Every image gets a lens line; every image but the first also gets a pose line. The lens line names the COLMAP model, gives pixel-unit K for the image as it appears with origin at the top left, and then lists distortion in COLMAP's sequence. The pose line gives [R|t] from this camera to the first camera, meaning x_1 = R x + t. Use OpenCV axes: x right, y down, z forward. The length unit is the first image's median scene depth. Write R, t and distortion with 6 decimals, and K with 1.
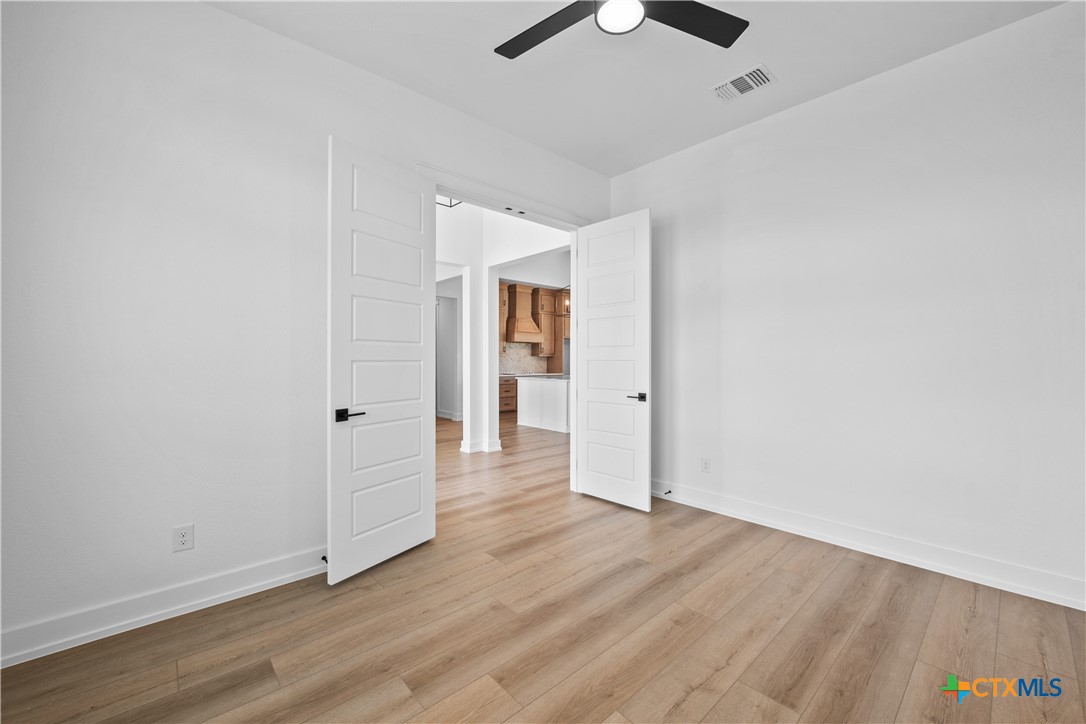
lens RADIAL K [[437.6, 0, 545.6], [0, 437.6, 355.6], [0, 0, 1]] dist [-0.007892, -0.000860]
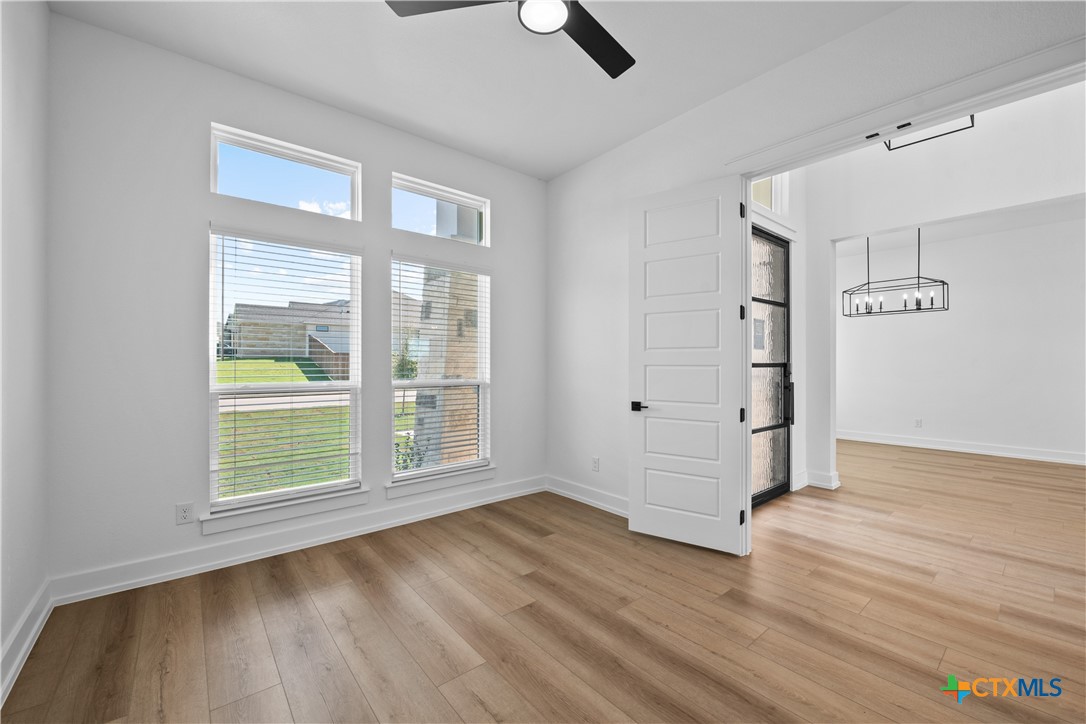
lens RADIAL K [[437.6, 0, 545.8], [0, 437.6, 362.5], [0, 0, 1]] dist [-0.007892, -0.000860]
pose [[-0.047980, -0.000456, -0.998848, 0.899186], [0.006974, 0.999975, -0.000792, 0.003496], [0.998824, -0.007004, -0.047976, 0.822070]]
